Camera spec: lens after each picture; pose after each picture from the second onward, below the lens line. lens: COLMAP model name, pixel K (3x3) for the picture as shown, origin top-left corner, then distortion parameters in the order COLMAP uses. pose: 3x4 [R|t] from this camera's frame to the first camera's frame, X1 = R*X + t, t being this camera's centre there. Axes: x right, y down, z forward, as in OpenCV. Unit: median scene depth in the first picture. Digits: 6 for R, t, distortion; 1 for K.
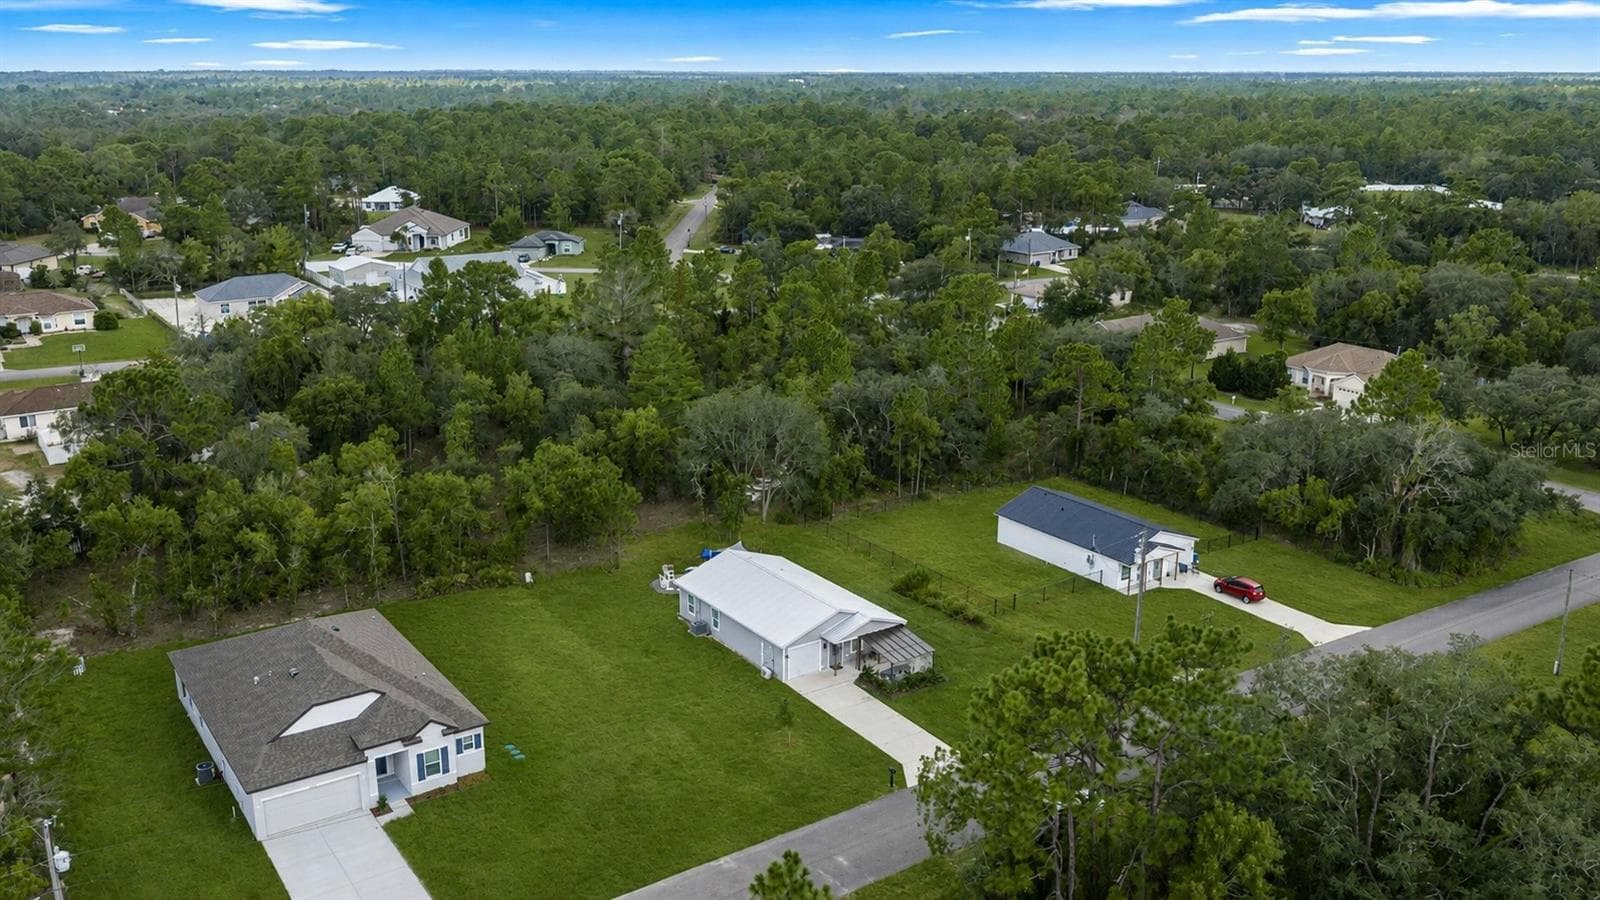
lens RADIAL K [[1335.3, 0, 826.8], [0, 1335.3, 450.1], [0, 0, 1]] dist [-0.003889, -0.001195]
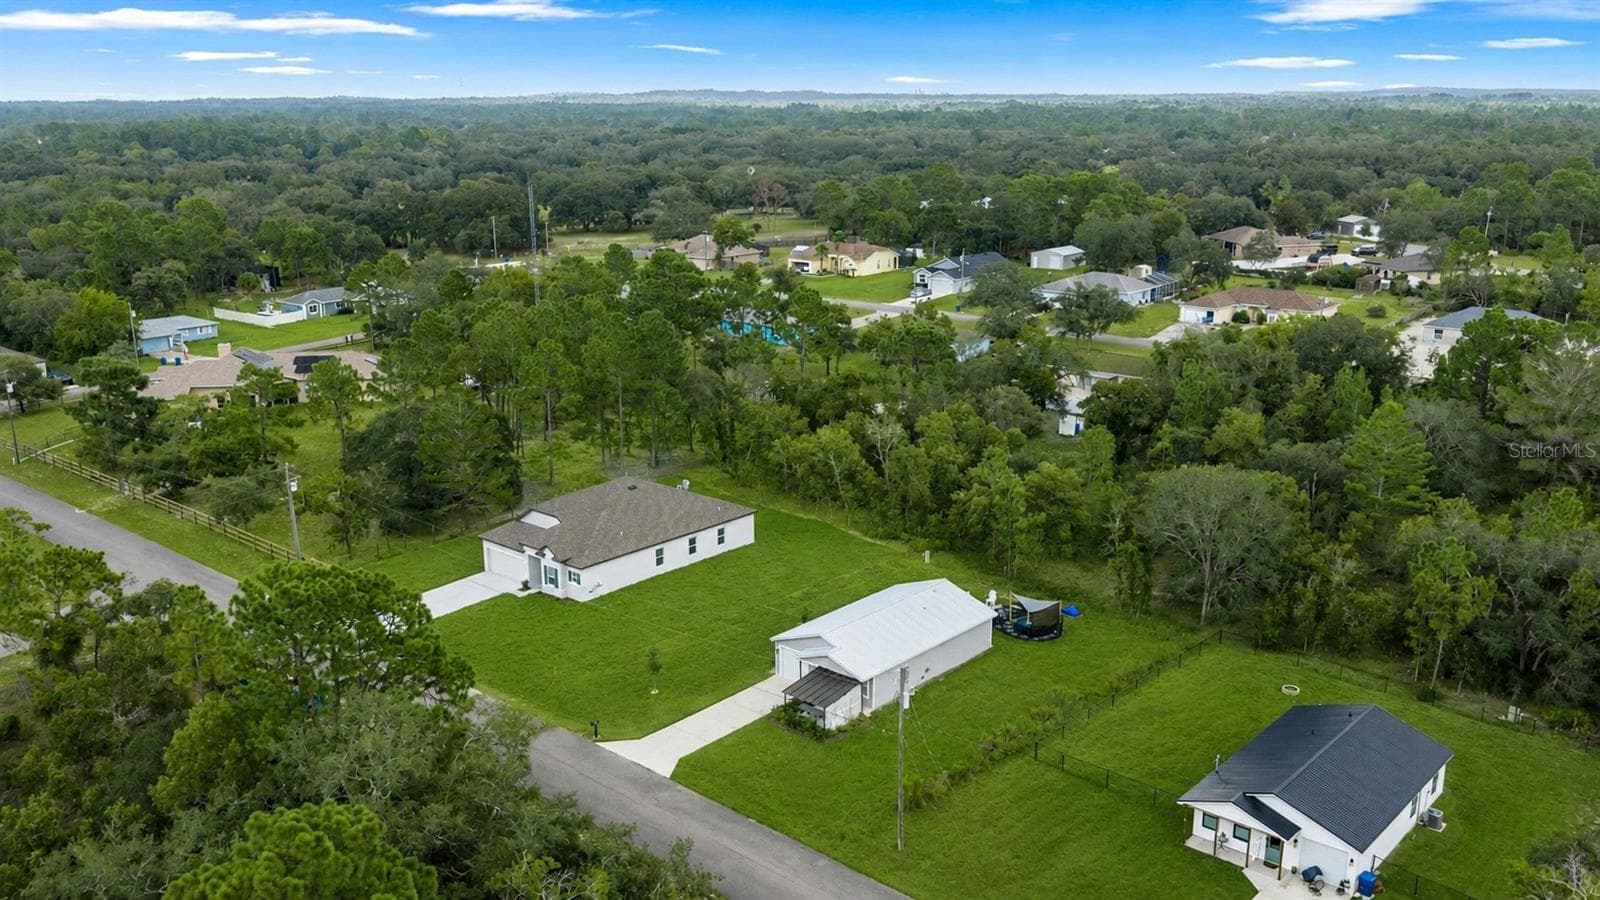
lens RADIAL K [[1335.3, 0, 826.8], [0, 1335.3, 450.1], [0, 0, 1]] dist [-0.003889, -0.001195]
pose [[0.241526, 0.234795, -0.941561, 0.838441], [-0.251336, 0.952313, 0.173004, -0.168305], [0.937281, 0.194864, 0.289021, 0.627290]]
